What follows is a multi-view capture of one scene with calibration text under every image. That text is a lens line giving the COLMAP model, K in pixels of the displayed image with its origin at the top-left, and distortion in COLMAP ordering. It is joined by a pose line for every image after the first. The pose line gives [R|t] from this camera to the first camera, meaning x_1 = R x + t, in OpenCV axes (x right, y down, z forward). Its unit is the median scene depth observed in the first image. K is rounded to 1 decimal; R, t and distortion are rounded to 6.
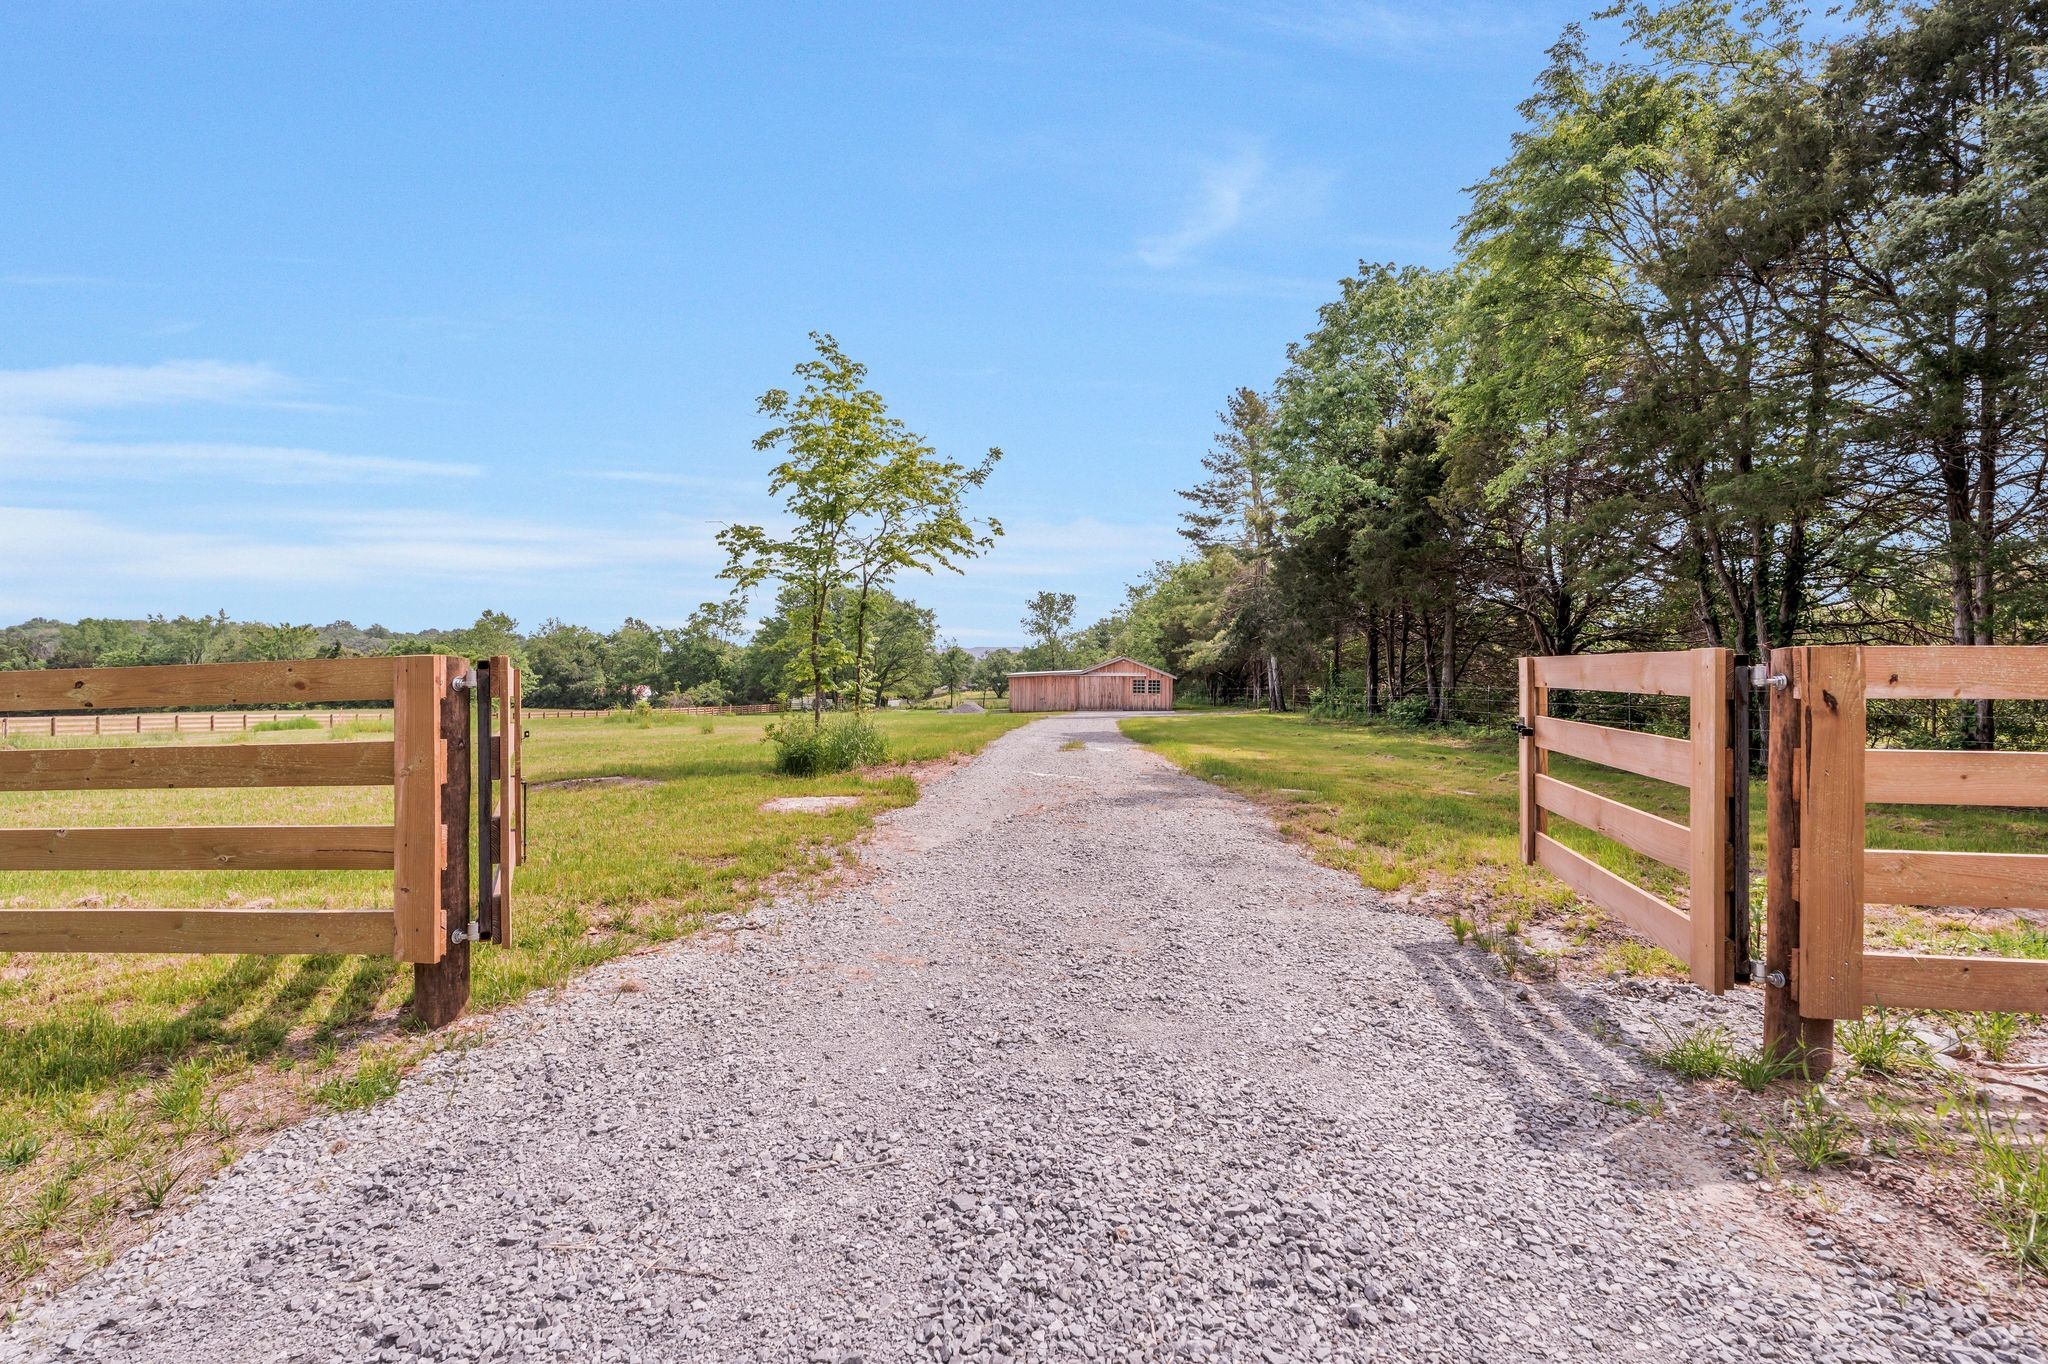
lens RADIAL K [[925.3, 0, 990.5], [0, 925.3, 652.3], [0, 0, 1]] dist [-0.002819, -0.000212]
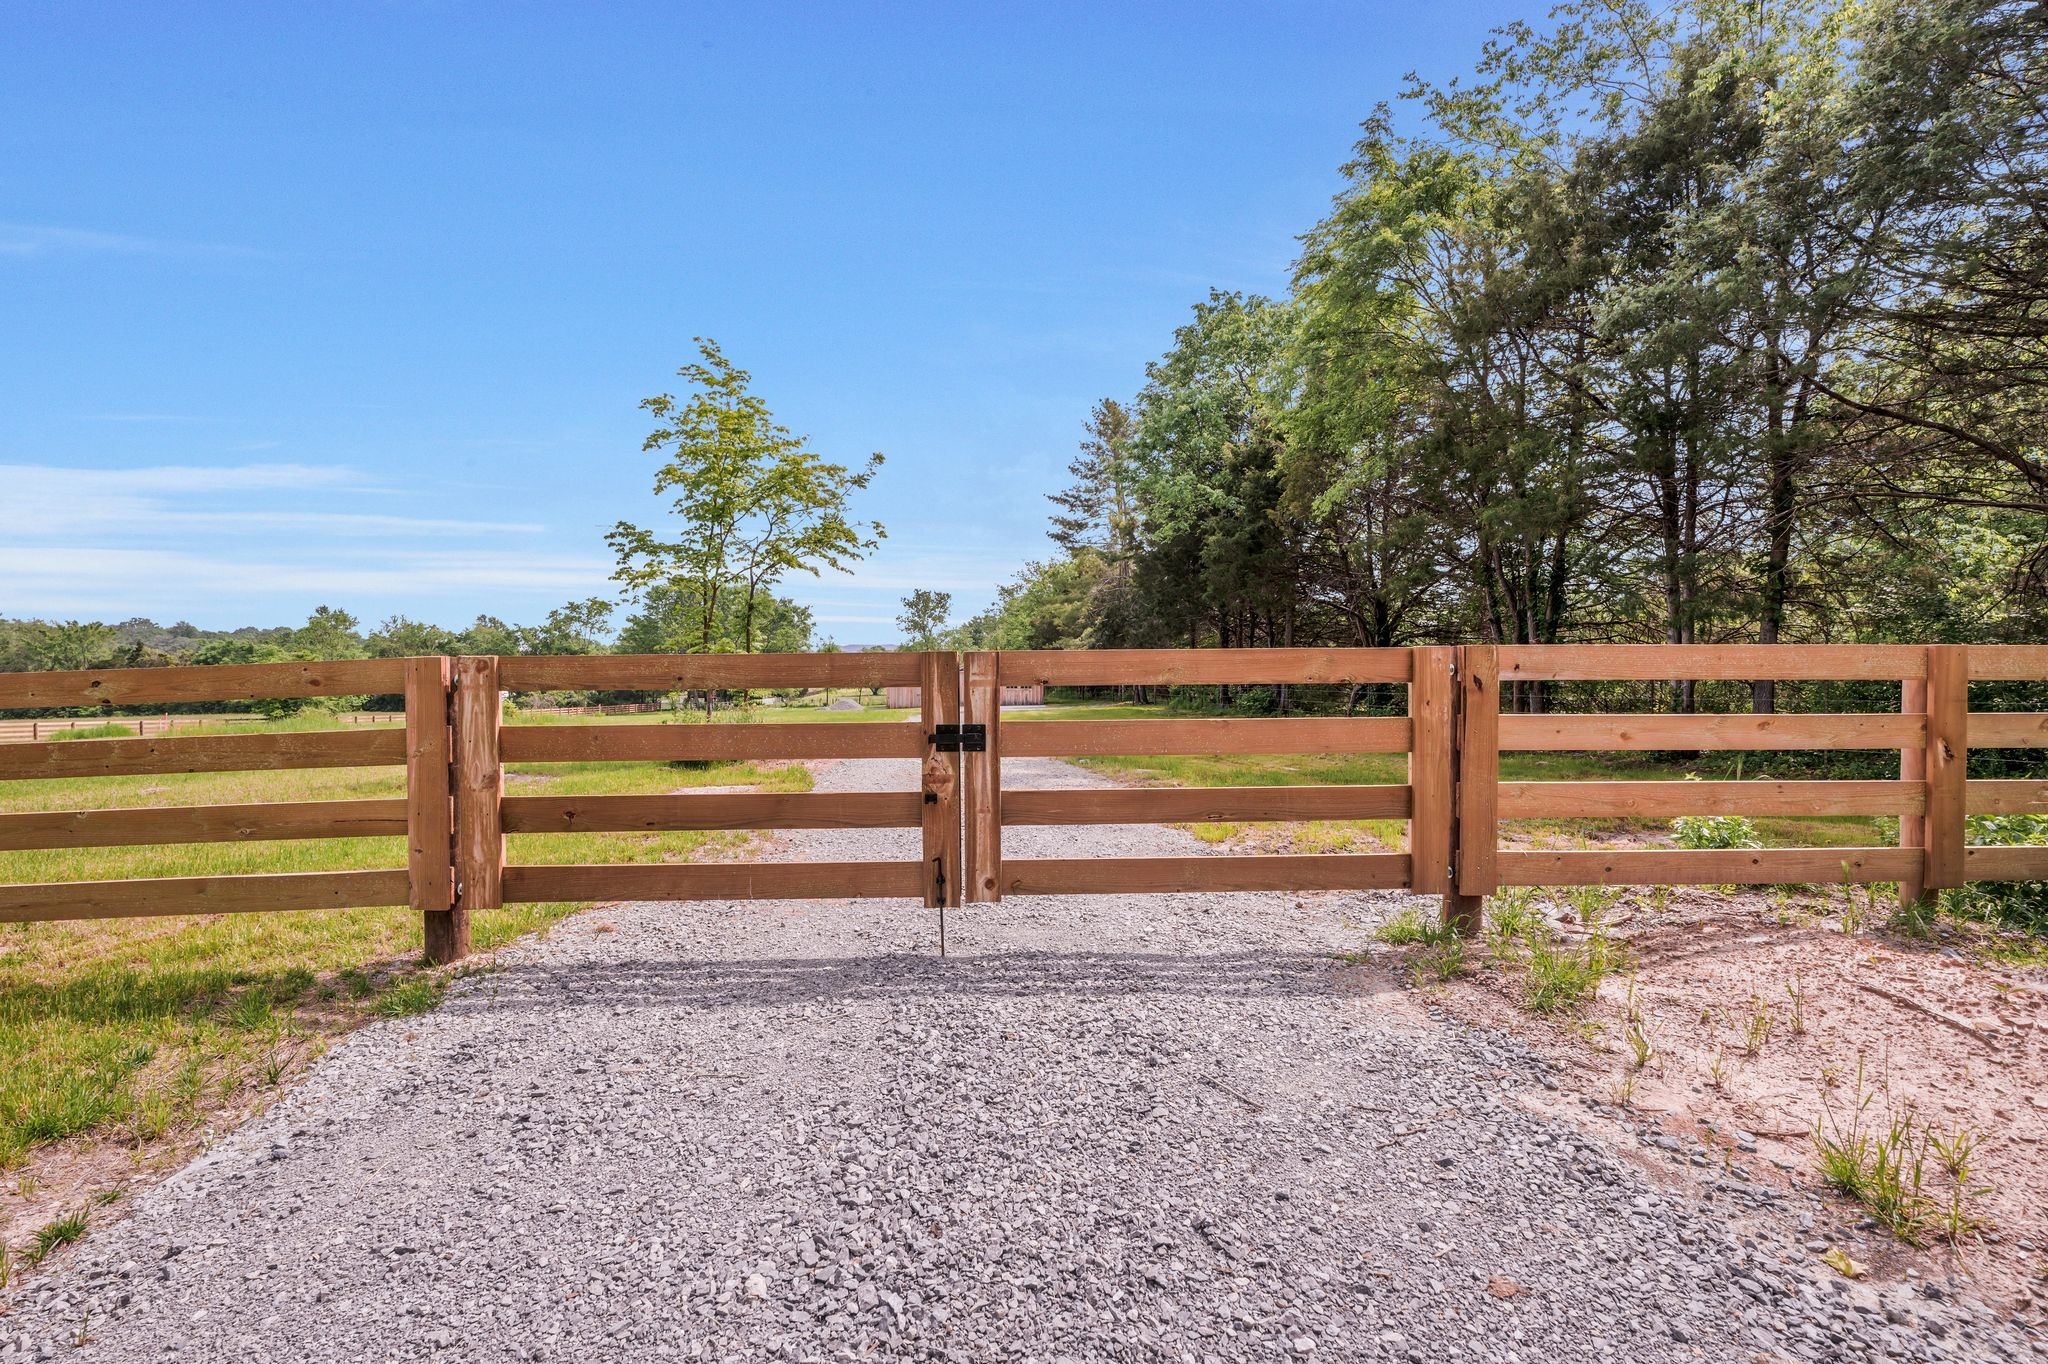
lens RADIAL K [[1587.1, 0, 996.6], [0, 1587.1, 680.6], [0, 0, 1]] dist [-0.008074, -0.003083]
pose [[0.986684, -0.008087, 0.162449, -0.165254], [0.004262, 0.999706, 0.023883, -0.008285], [-0.162595, -0.022873, 0.986428, -0.858327]]
